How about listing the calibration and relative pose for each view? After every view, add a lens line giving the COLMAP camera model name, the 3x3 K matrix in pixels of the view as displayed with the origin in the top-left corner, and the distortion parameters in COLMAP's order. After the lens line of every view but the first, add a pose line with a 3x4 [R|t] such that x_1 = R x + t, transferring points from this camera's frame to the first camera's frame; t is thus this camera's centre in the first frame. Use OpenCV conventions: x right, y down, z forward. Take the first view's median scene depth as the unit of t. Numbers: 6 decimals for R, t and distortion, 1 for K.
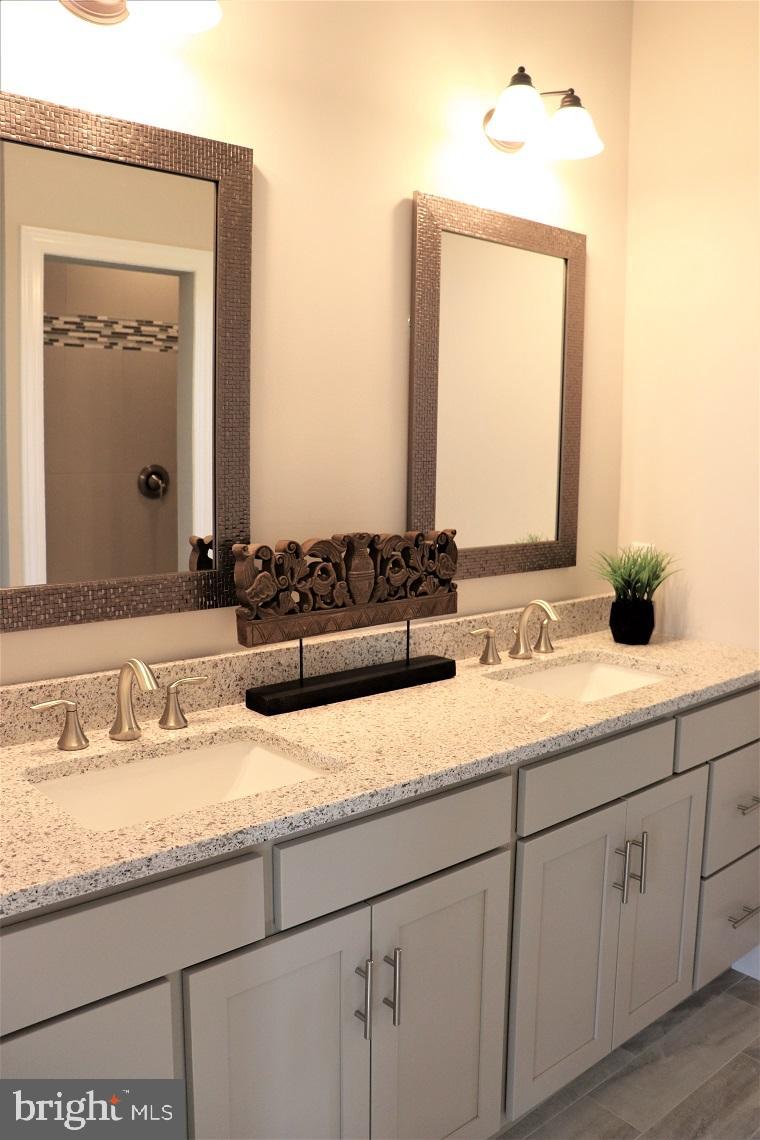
lens RADIAL K [[940.1, 0, 380.0], [0, 940.1, 570.0], [0, 0, 1]] dist [-0.142930, 0.119856]
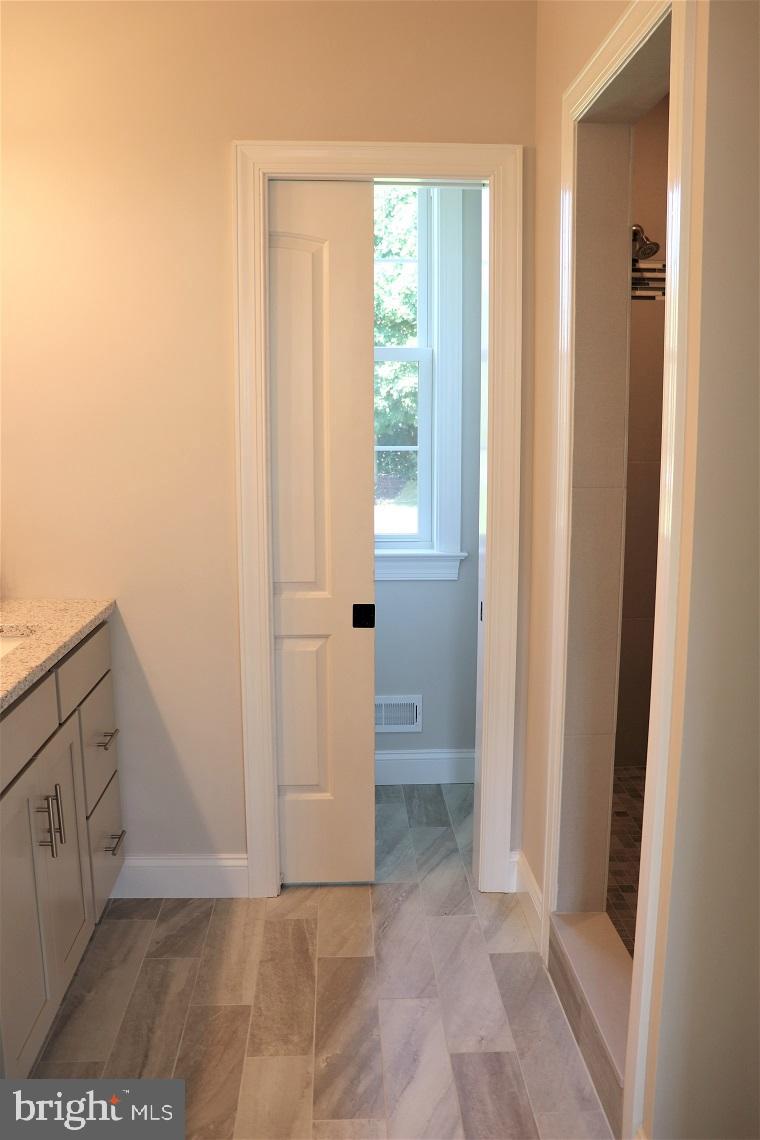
lens RADIAL K [[940.1, 0, 380.0], [0, 940.1, 570.0], [0, 0, 1]] dist [-0.142930, 0.119856]
pose [[0.612865, -0.145889, 0.776604, -0.222860], [0.123397, 0.988421, 0.088301, 0.000786], [-0.780494, 0.041714, 0.623771, 0.057320]]
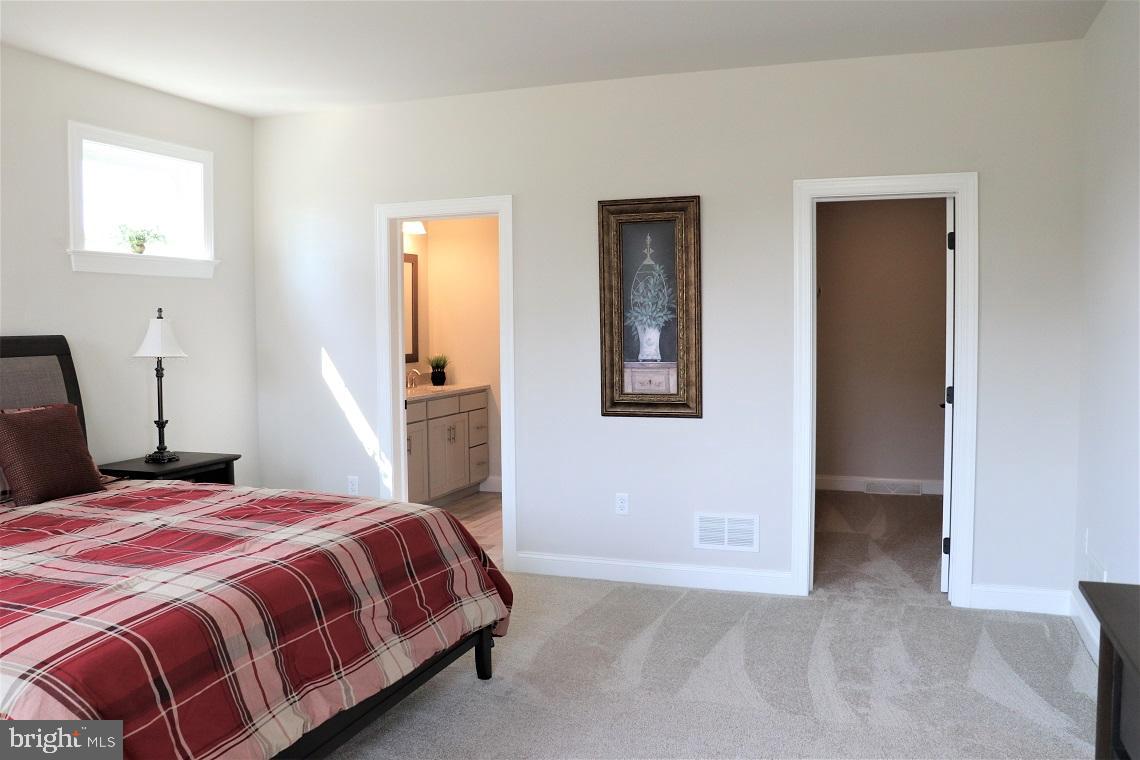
lens RADIAL K [[940.1, 0, 570.0], [0, 940.1, 380.0], [0, 0, 1]] dist [-0.142930, 0.119856]
pose [[0.870768, -0.051053, 0.489036, -0.989386], [0.091327, 0.994081, -0.058840, 0.319368], [-0.483137, 0.095898, 0.870277, -2.184997]]
